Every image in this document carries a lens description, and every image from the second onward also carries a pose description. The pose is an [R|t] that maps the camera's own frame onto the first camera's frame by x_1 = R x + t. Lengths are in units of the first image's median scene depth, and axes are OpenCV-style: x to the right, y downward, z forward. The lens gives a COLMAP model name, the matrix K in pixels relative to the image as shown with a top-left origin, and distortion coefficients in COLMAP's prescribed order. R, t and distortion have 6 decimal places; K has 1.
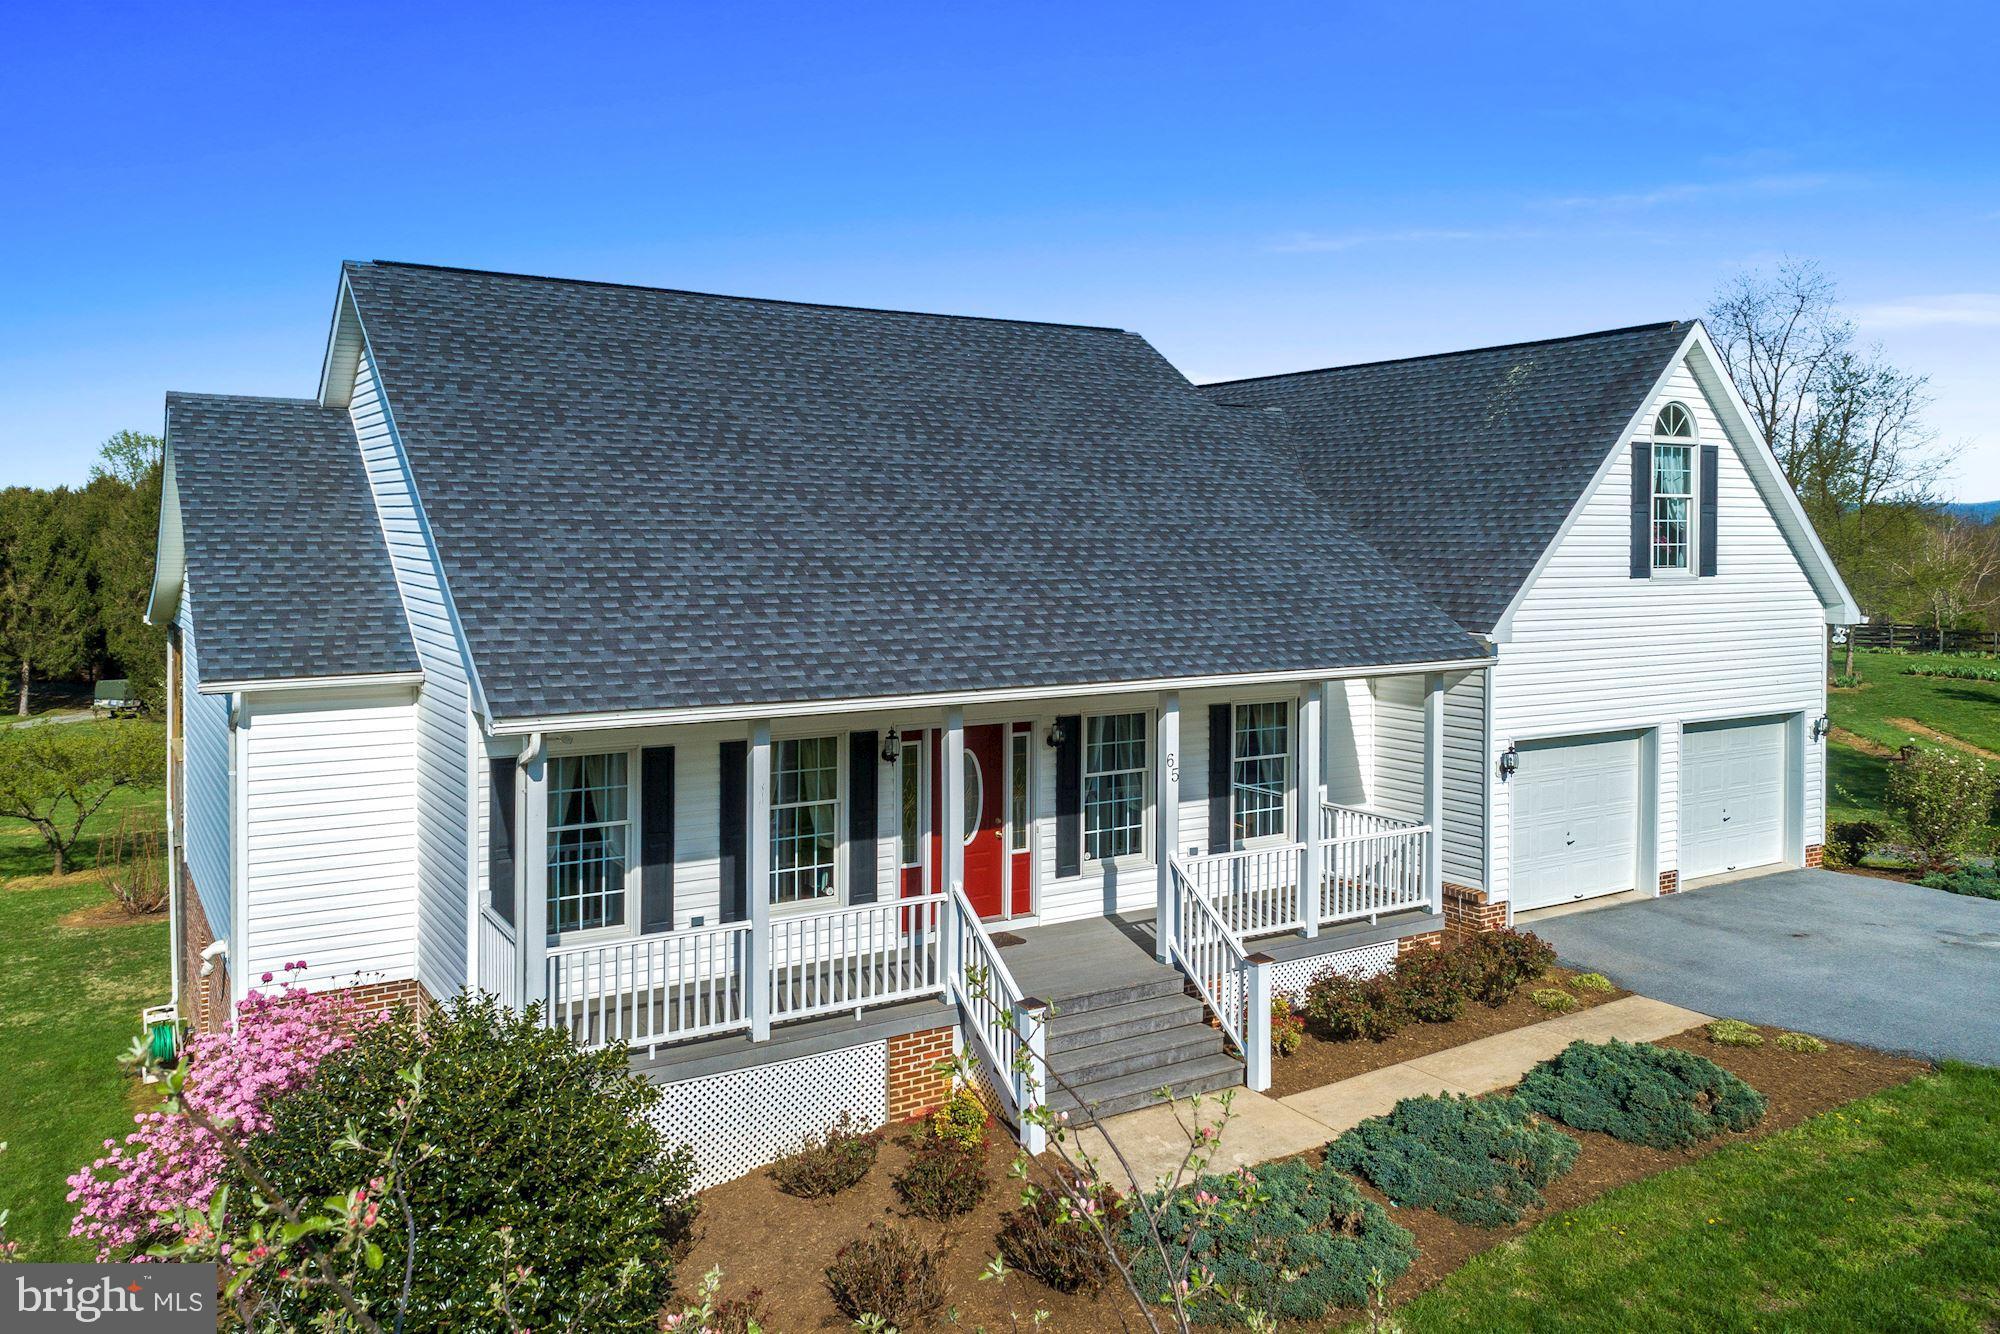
lens RADIAL K [[1531.7, 0, 975.4], [0, 1531.7, 623.0], [0, 0, 1]] dist [0.024218, 0.009013]
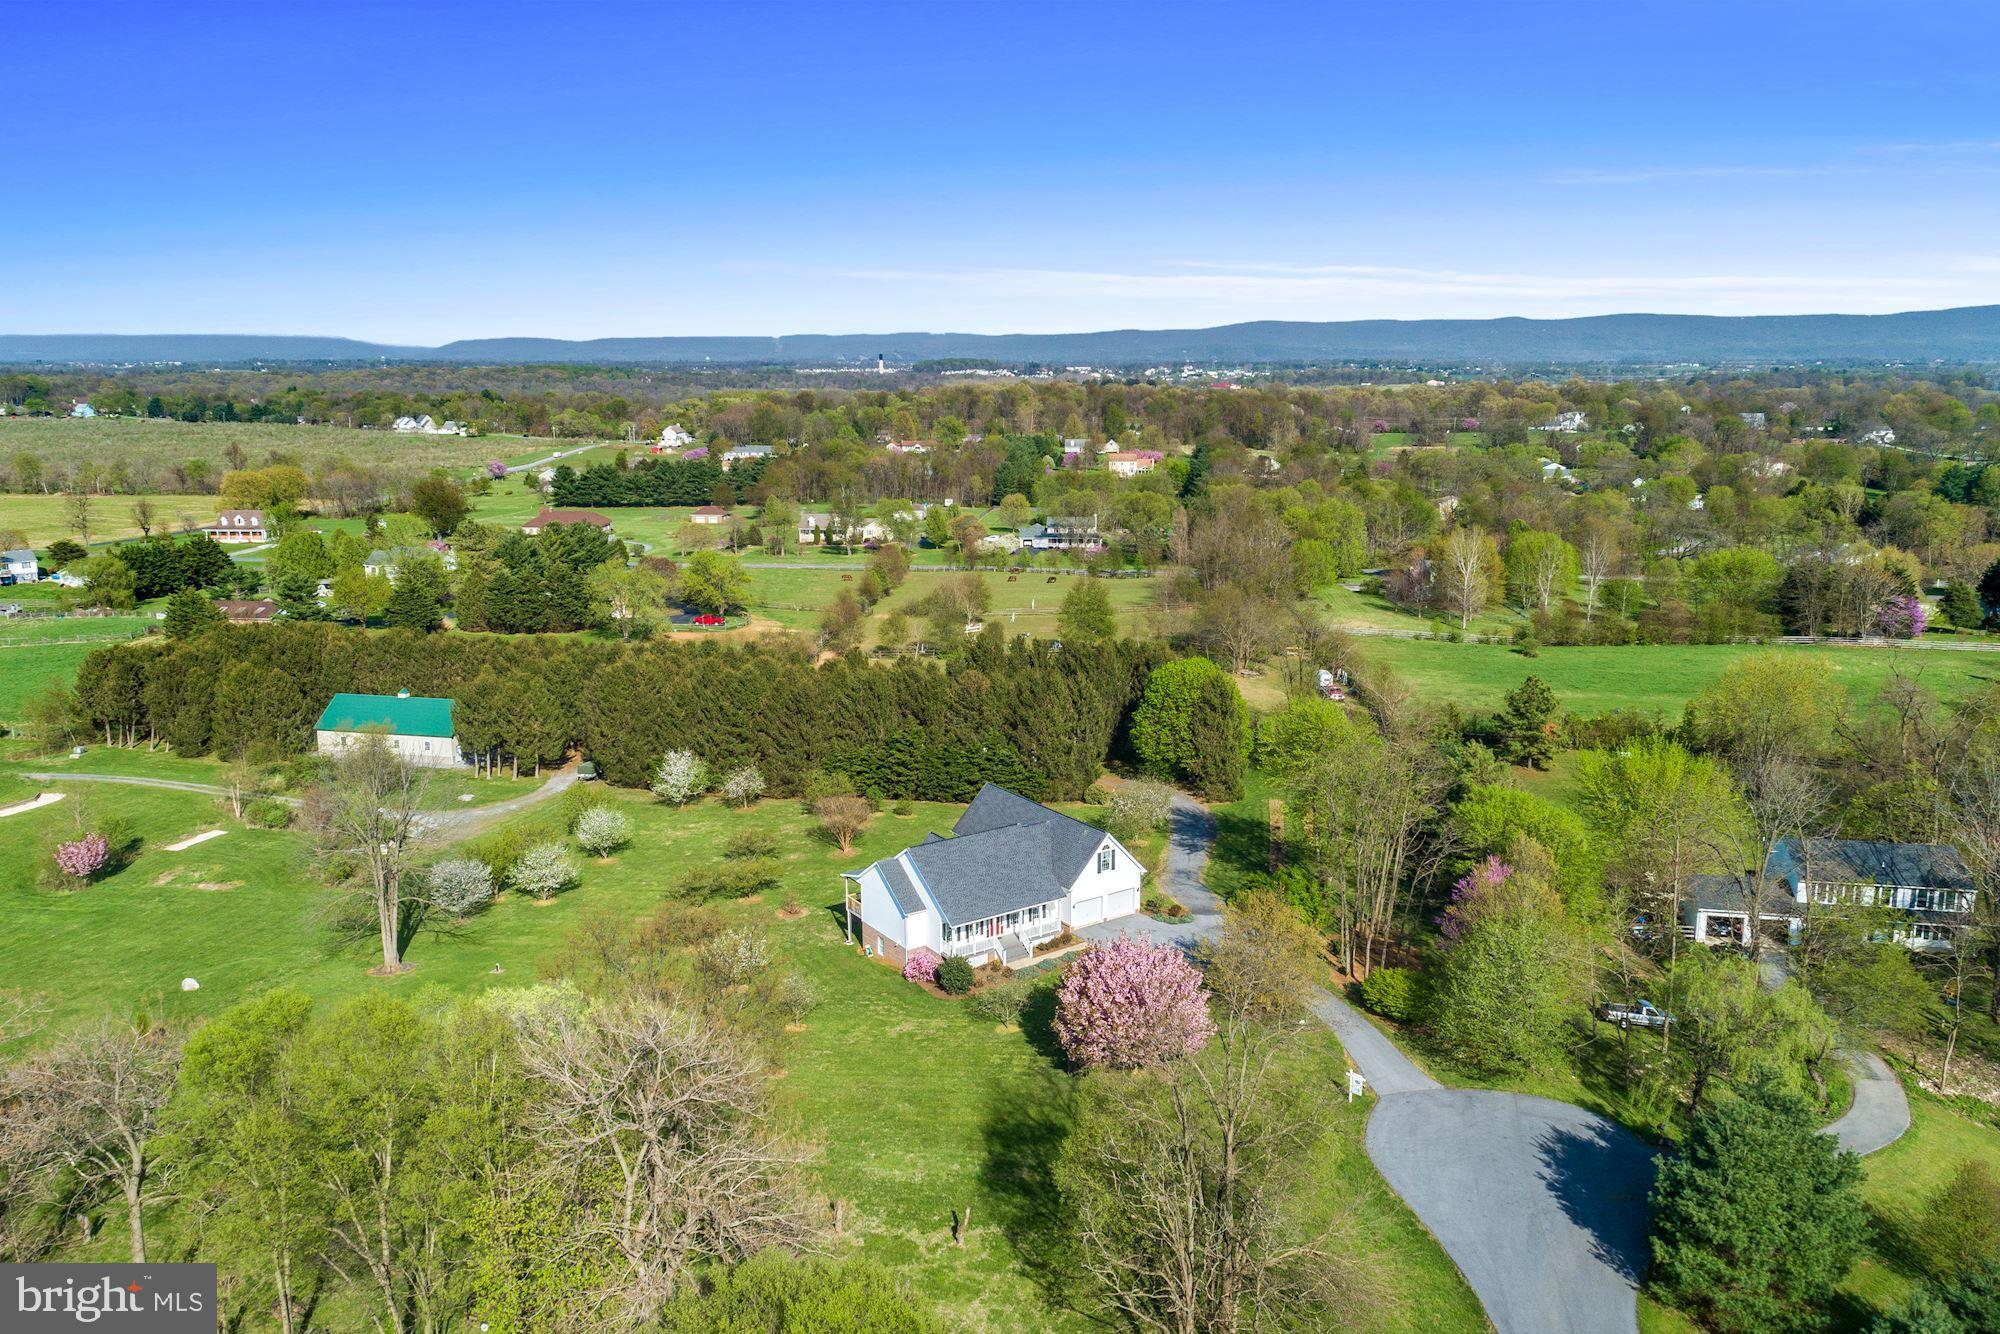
lens RADIAL K [[1531.7, 0, 1000.9], [0, 1531.7, 672.2], [0, 0, 1]] dist [0.024218, 0.009013]
pose [[0.997865, -0.009117, 0.064668, -0.466391], [-0.000199, 0.989779, 0.142612, -2.233834], [-0.065307, -0.142320, 0.987664, -6.470795]]
